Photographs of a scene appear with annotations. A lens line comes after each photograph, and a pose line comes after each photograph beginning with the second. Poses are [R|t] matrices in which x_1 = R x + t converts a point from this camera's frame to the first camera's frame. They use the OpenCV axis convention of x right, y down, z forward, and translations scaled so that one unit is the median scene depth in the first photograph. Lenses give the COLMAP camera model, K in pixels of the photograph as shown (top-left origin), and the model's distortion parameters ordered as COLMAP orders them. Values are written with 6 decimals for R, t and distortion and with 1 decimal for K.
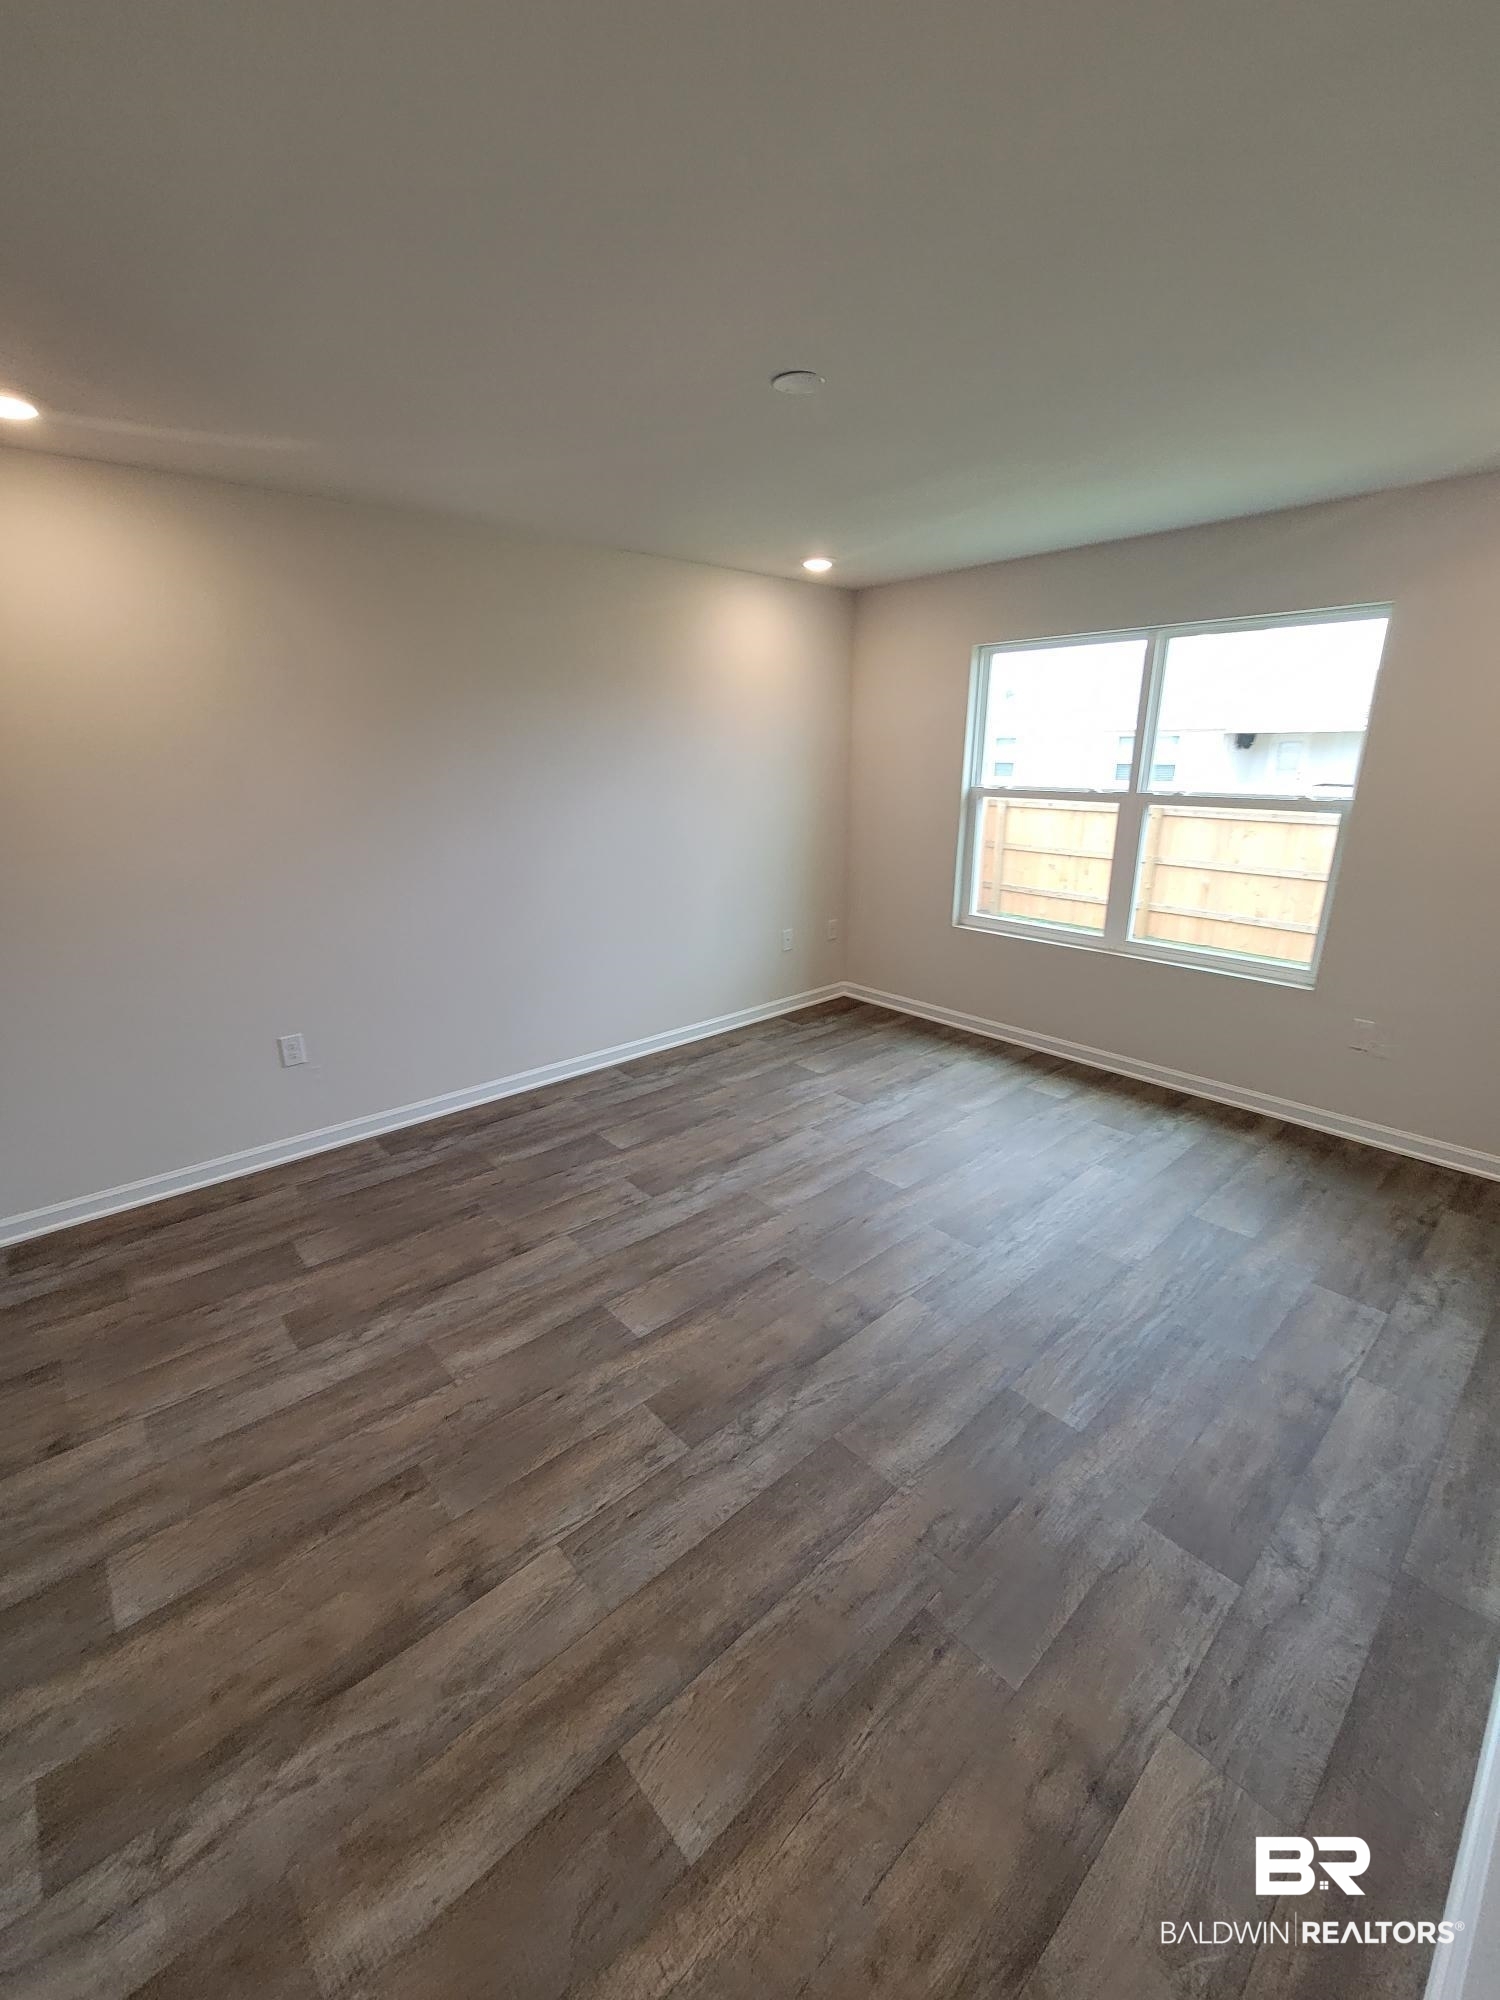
lens RADIAL K [[815.7, 0, 751.8], [0, 815.7, 1003.0], [0, 0, 1]] dist [0.001651, -0.000206]
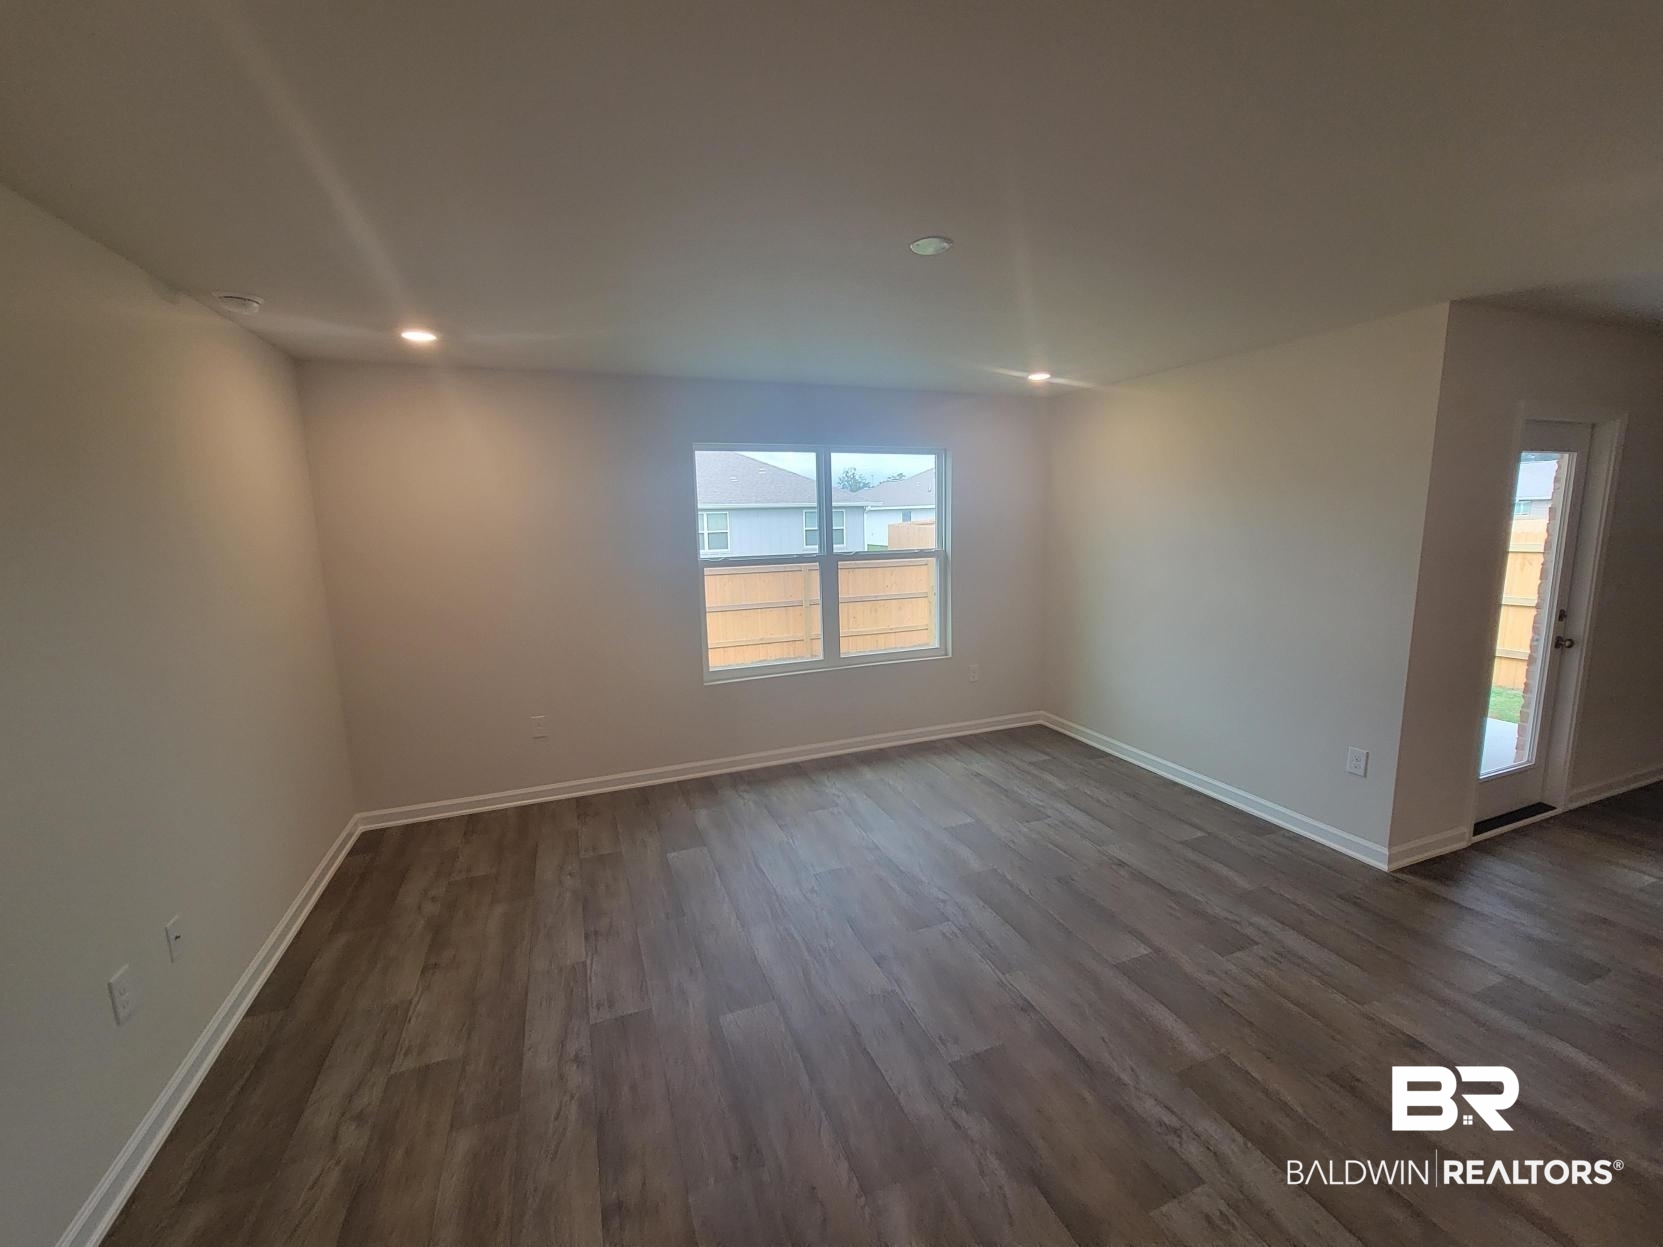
lens RADIAL K [[657.5, 0, 802.9], [0, 657.5, 595.3], [0, 0, 1]] dist [0.001309, 0.000039]
pose [[0.358324, -0.105425, 0.927626, -0.764441], [0.298377, 0.954424, -0.006787, -0.242747], [-0.884633, 0.279214, 0.373450, 0.785268]]
